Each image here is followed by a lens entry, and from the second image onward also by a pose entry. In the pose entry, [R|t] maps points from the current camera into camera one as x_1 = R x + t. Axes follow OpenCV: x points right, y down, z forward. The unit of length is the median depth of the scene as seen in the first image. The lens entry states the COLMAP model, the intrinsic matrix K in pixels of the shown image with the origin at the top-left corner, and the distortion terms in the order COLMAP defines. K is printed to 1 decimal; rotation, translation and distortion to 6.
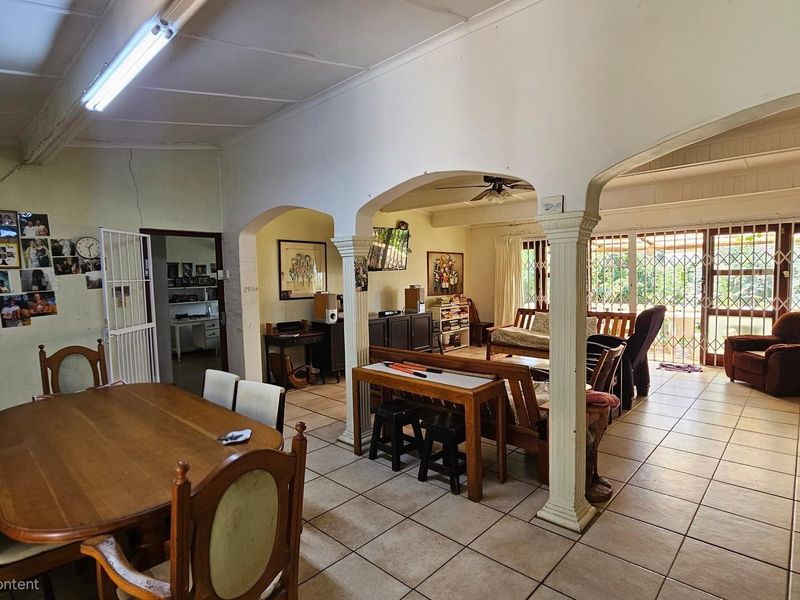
lens RADIAL K [[433.5, 0, 403.6], [0, 433.5, 300.4], [0, 0, 1]] dist [-0.004194, -0.000685]
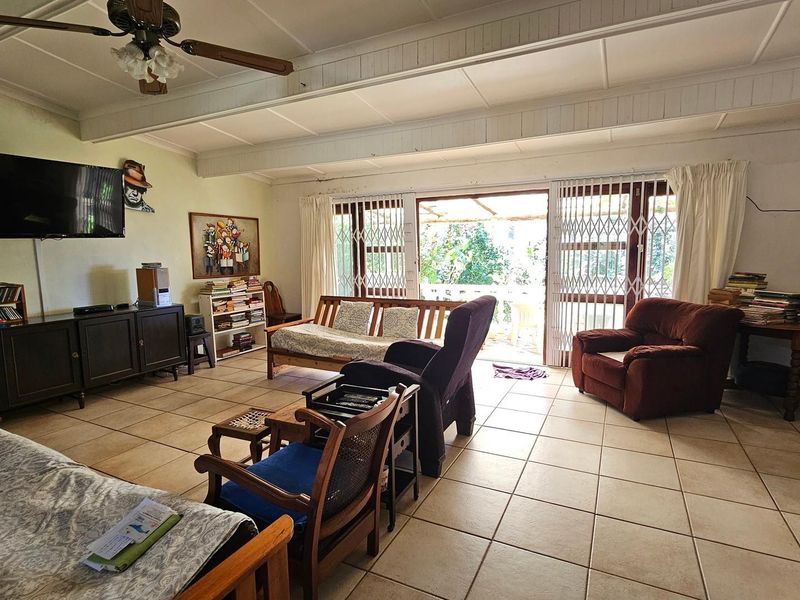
lens RADIAL K [[427.6, 0, 403.6], [0, 427.6, 300.8], [0, 0, 1]] dist [0.003464, 0.000601]
pose [[0.960232, -0.025471, 0.278040, 0.186884], [0.010781, 0.998470, 0.054238, -0.009088], [-0.278996, -0.049084, 0.959037, 0.271847]]
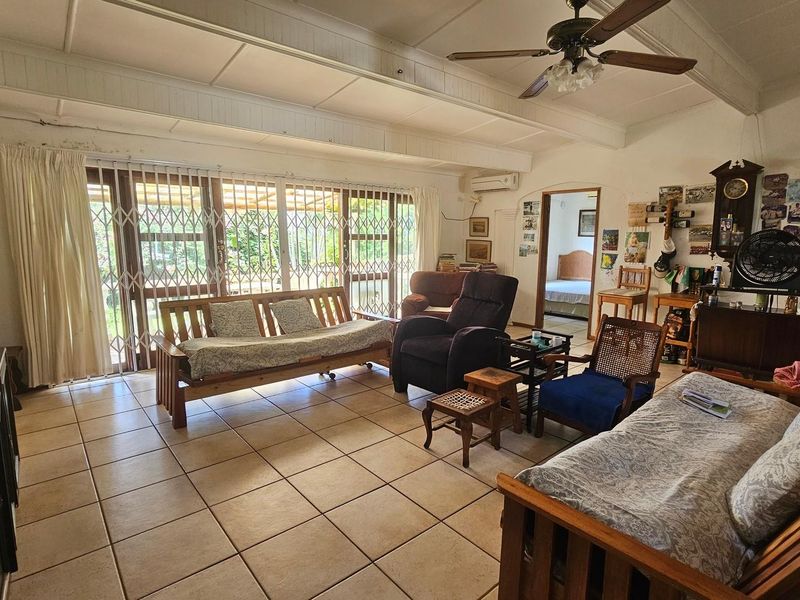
lens RADIAL K [[433.5, 0, 403.6], [0, 433.5, 300.4], [0, 0, 1]] dist [-0.004194, -0.000685]
pose [[0.109013, -0.121640, 0.986570, -0.182587], [0.059756, 0.991492, 0.115644, -0.023085], [-0.992243, 0.046347, 0.115354, 0.623614]]
